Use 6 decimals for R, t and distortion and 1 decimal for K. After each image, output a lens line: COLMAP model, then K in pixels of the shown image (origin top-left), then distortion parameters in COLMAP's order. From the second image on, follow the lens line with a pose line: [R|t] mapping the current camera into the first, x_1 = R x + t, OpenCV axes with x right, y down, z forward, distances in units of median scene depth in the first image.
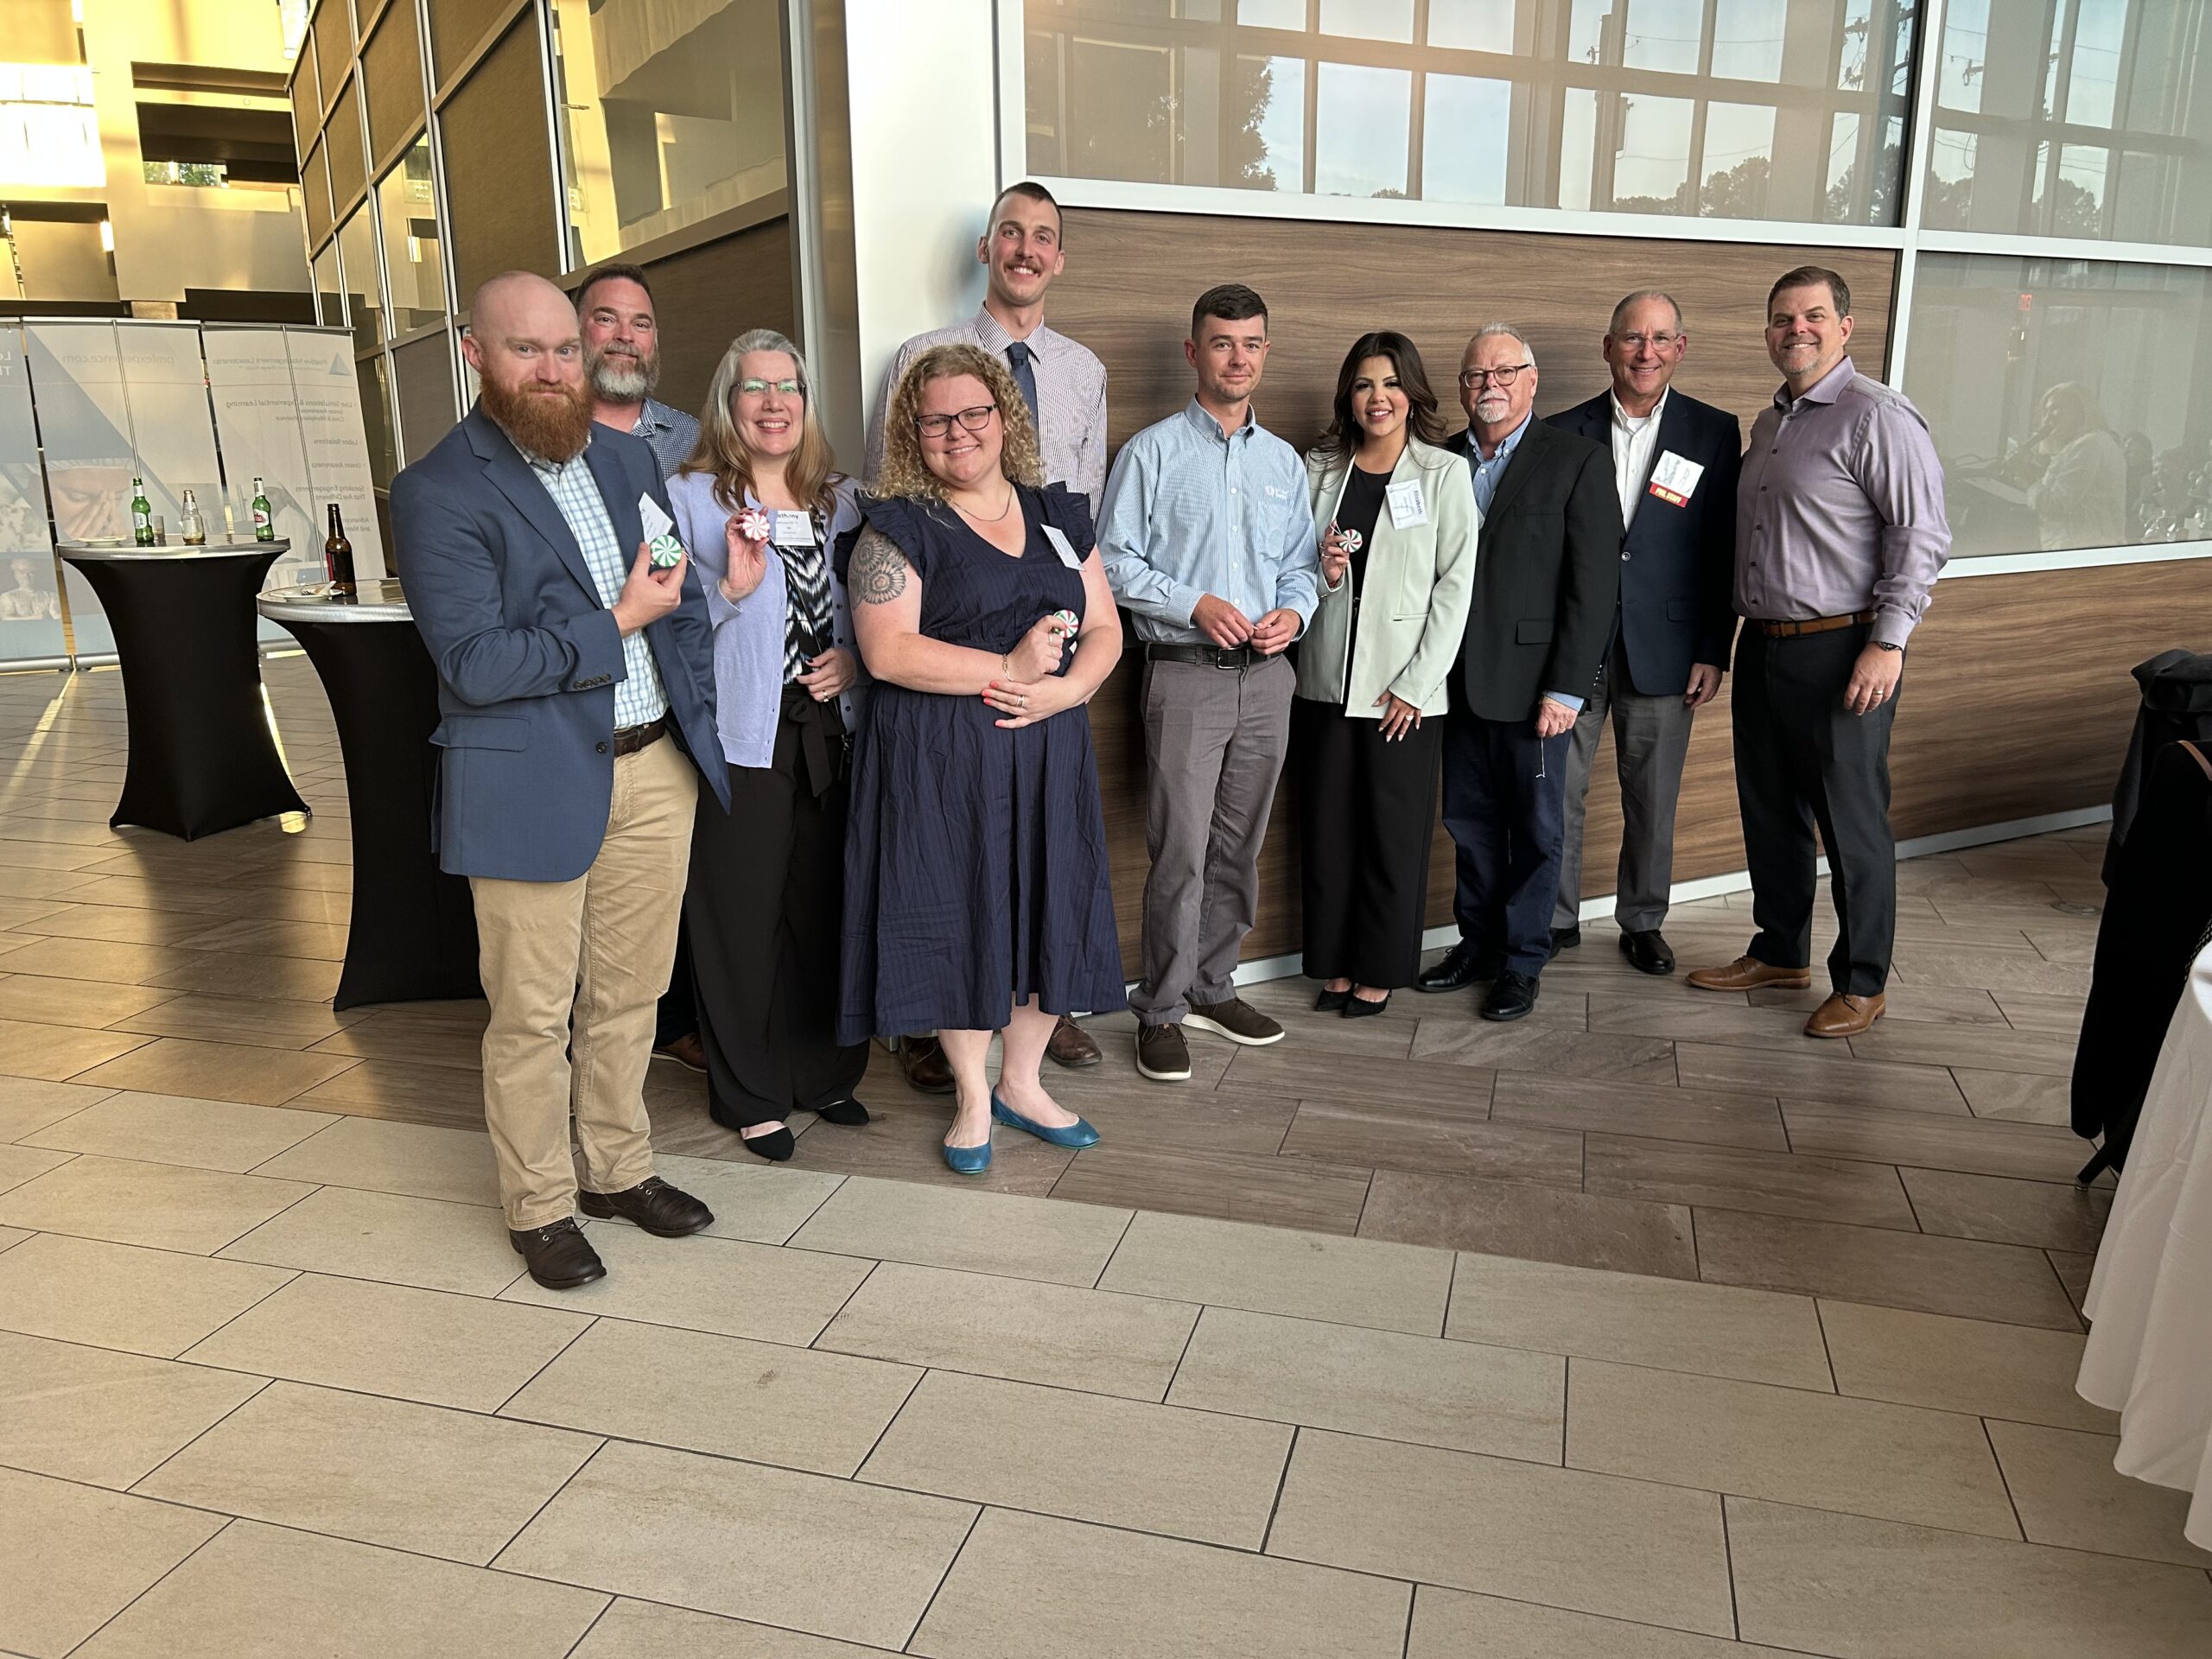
lens RADIAL K [[1665.6, 0, 1103.4], [0, 1665.6, 815.2], [0, 0, 1]] dist [0.051127, -0.052135]
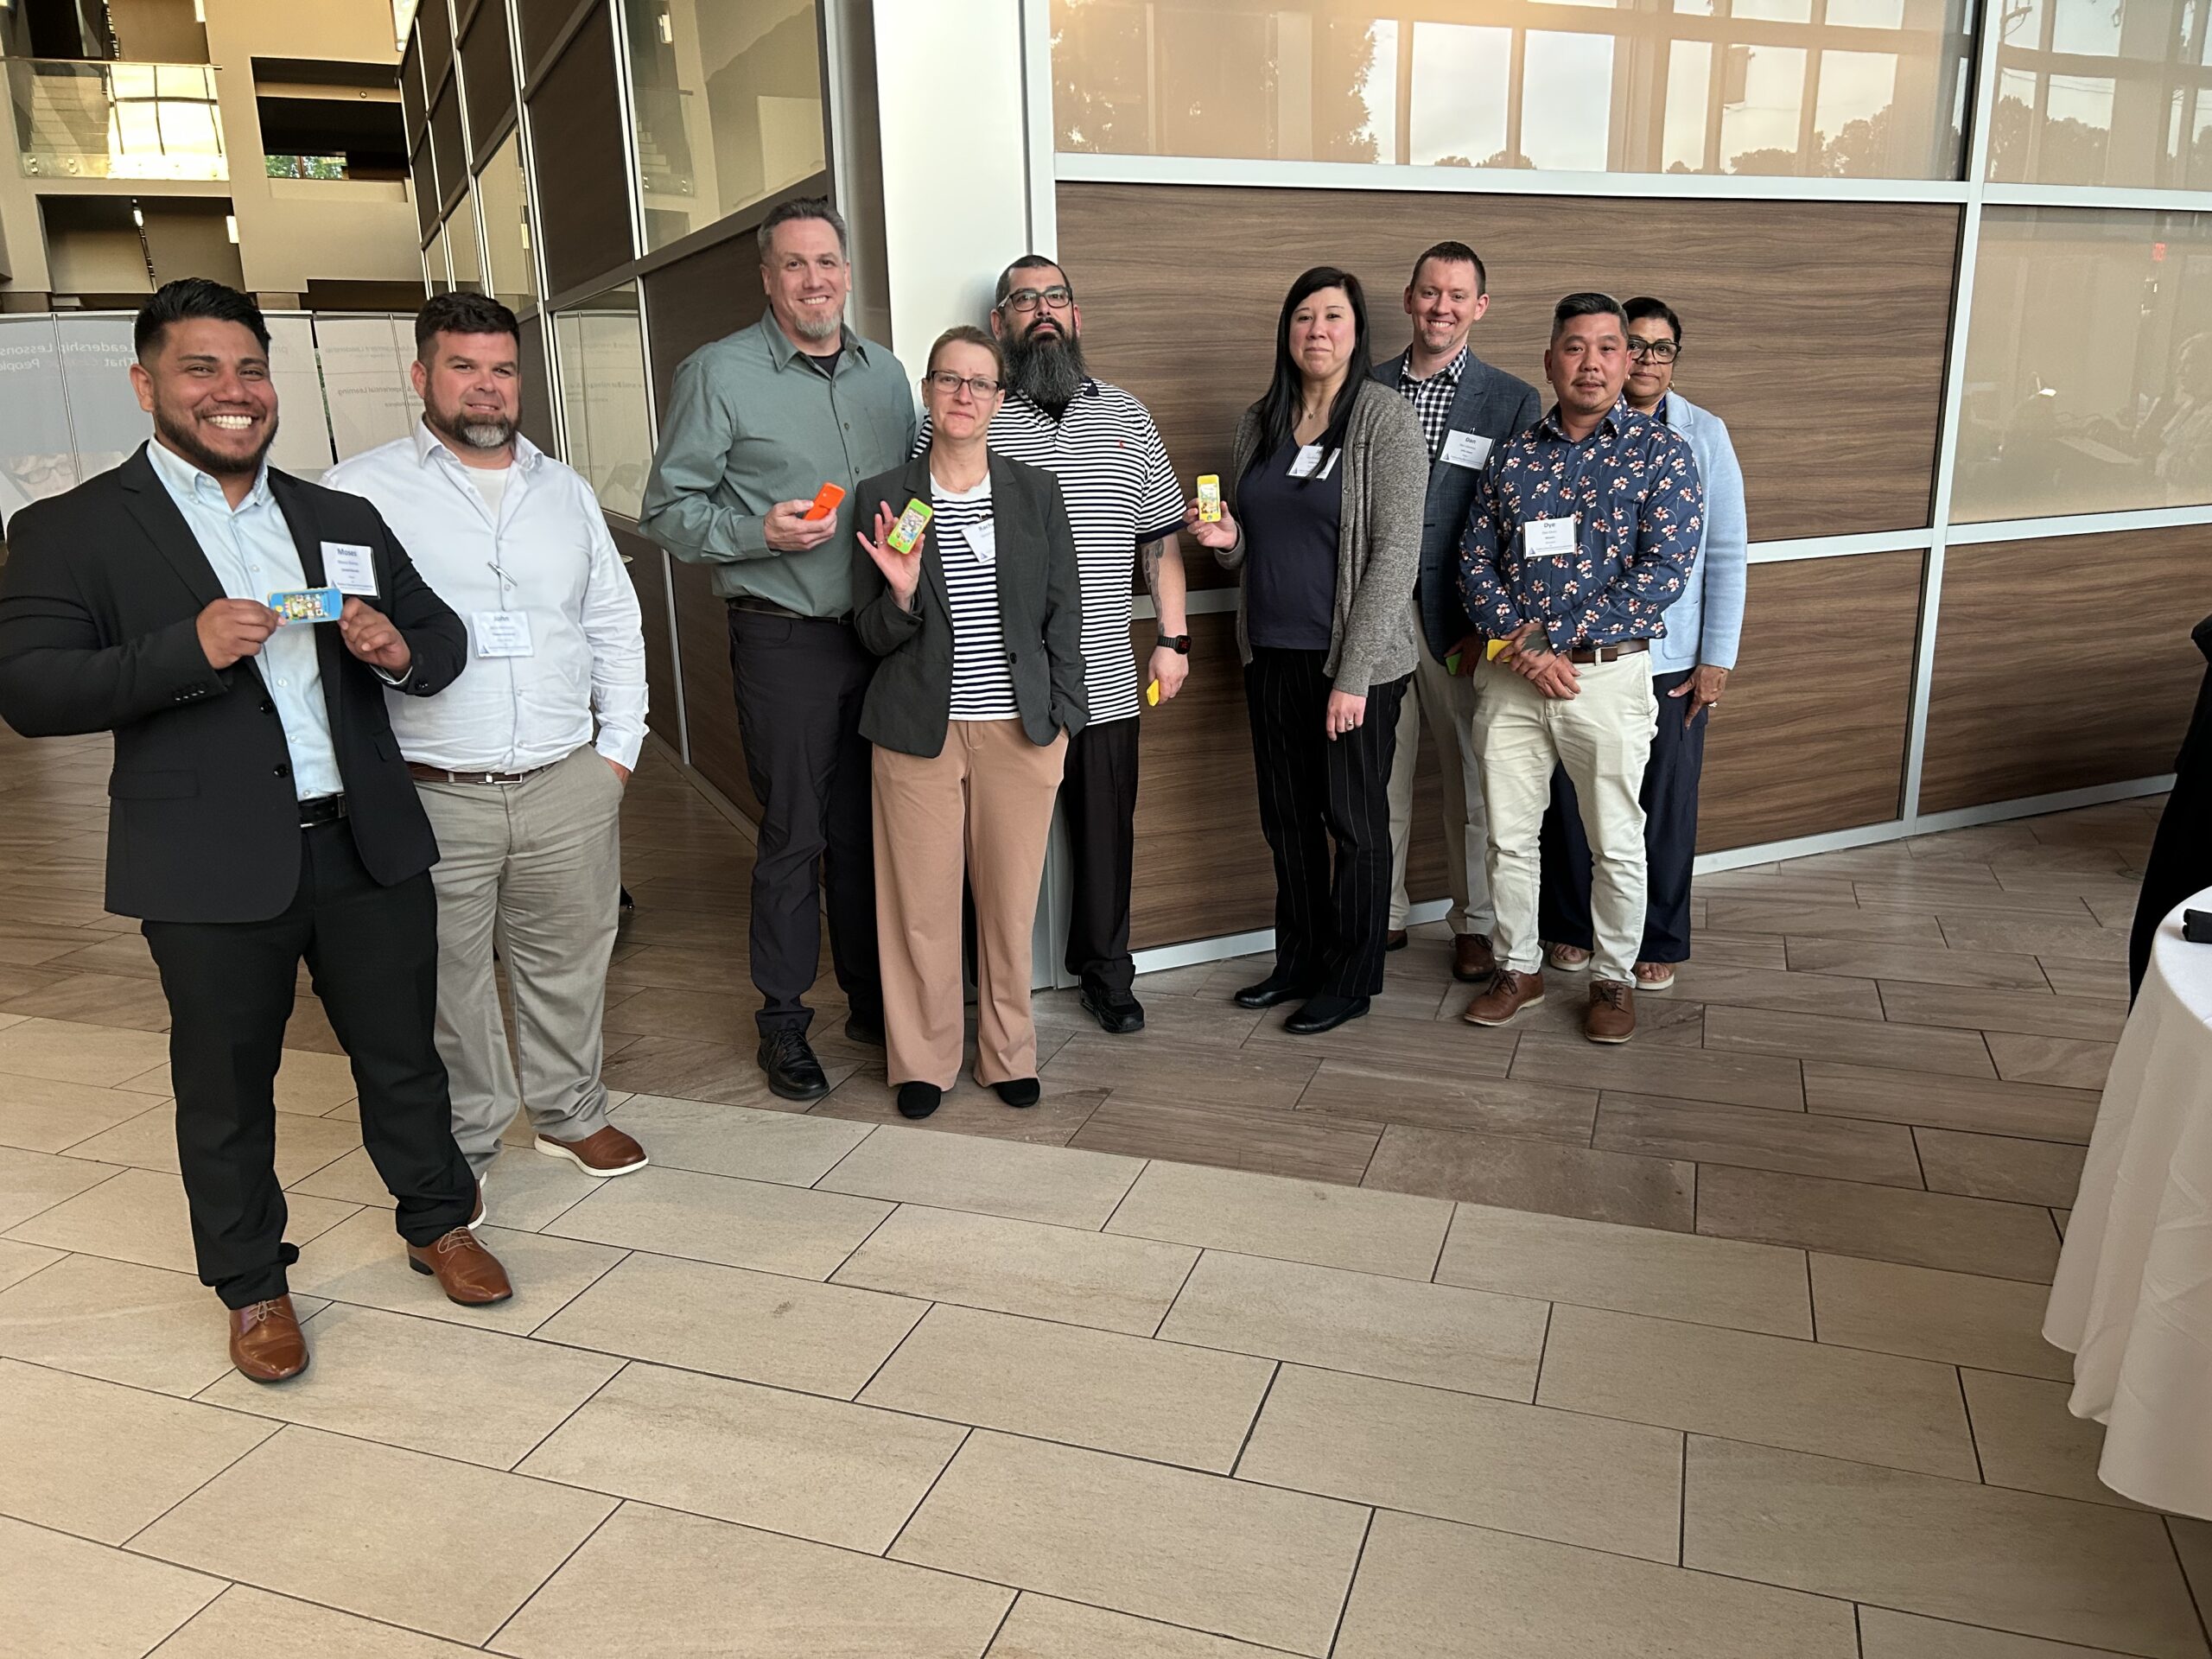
lens RADIAL K [[1666.5, 0, 1109.3], [0, 1666.5, 824.5], [0, 0, 1]] dist [0.053068, -0.055321]
pose [[0.998009, -0.000491, -0.063077, 0.058447], [0.001769, 0.999794, 0.020208, 0.007436], [0.063054, -0.020280, 0.997804, -0.029654]]
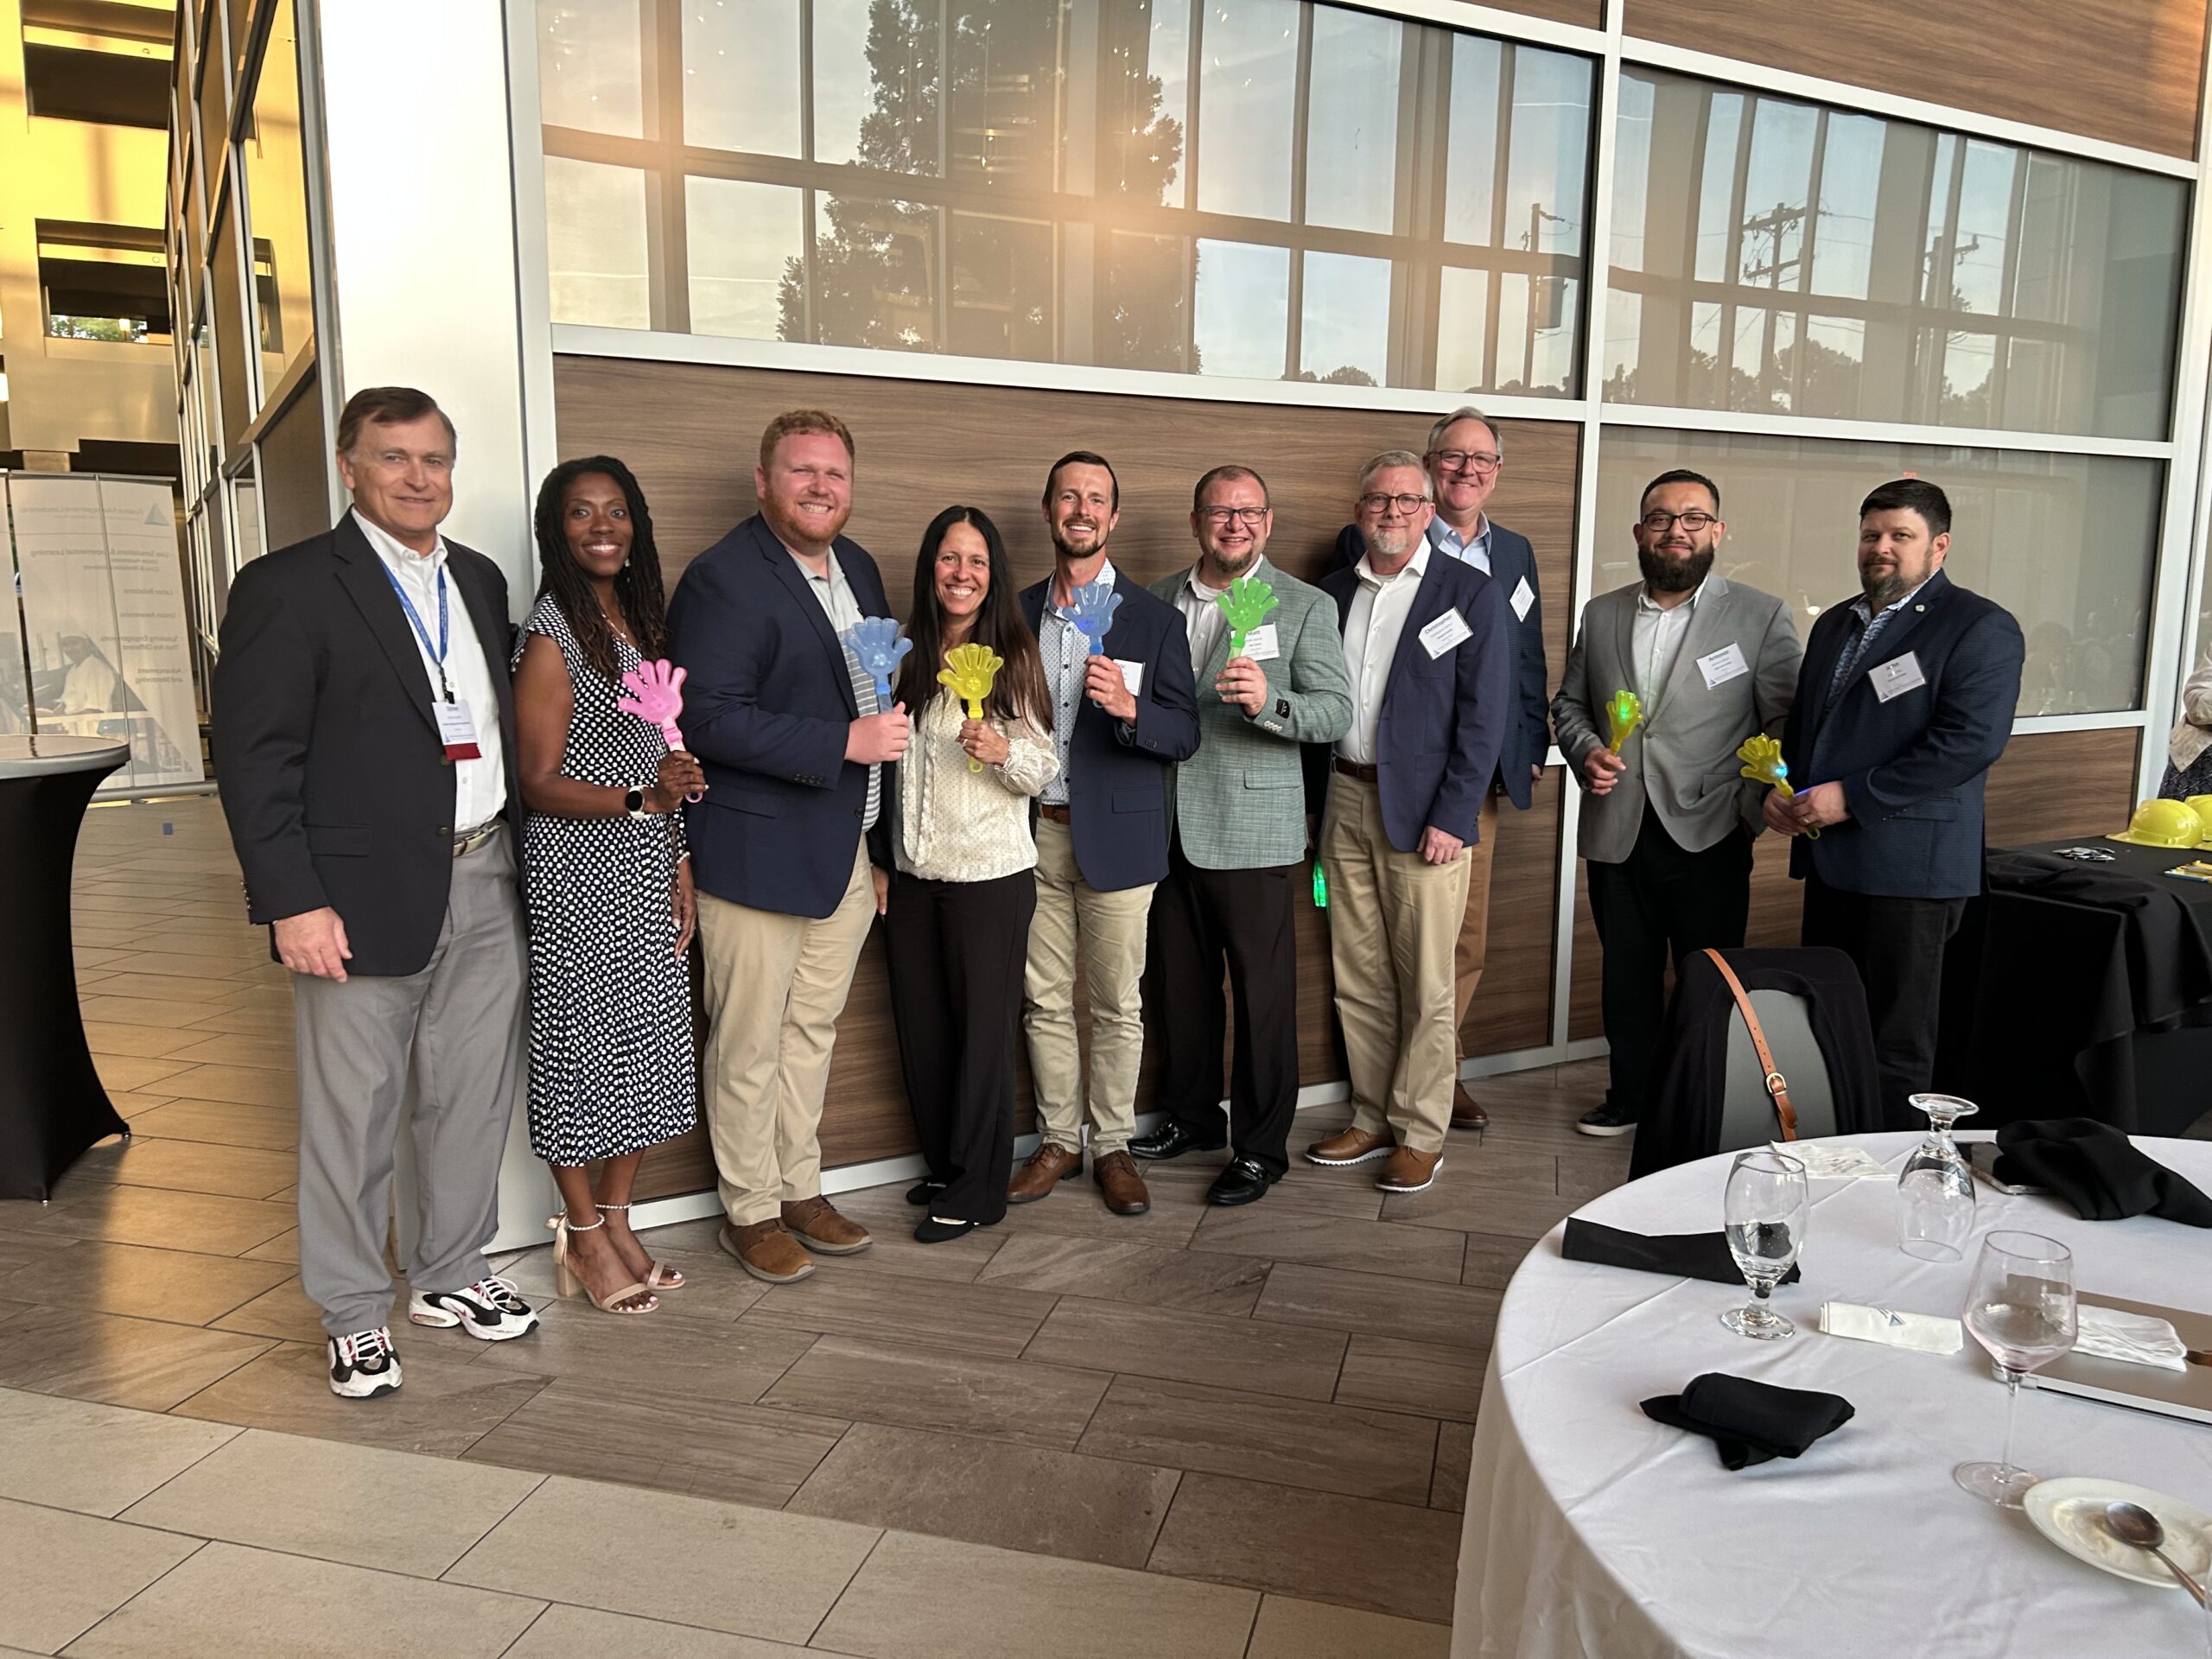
lens RADIAL K [[1661.8, 0, 1100.3], [0, 1661.8, 833.2], [0, 0, 1]] dist [0.048668, -0.047704]
pose [[0.999838, 0.012484, 0.013001, 0.282977], [-0.011383, 0.996601, -0.081594, -0.027858], [-0.013976, 0.081432, 0.996581, 0.095175]]
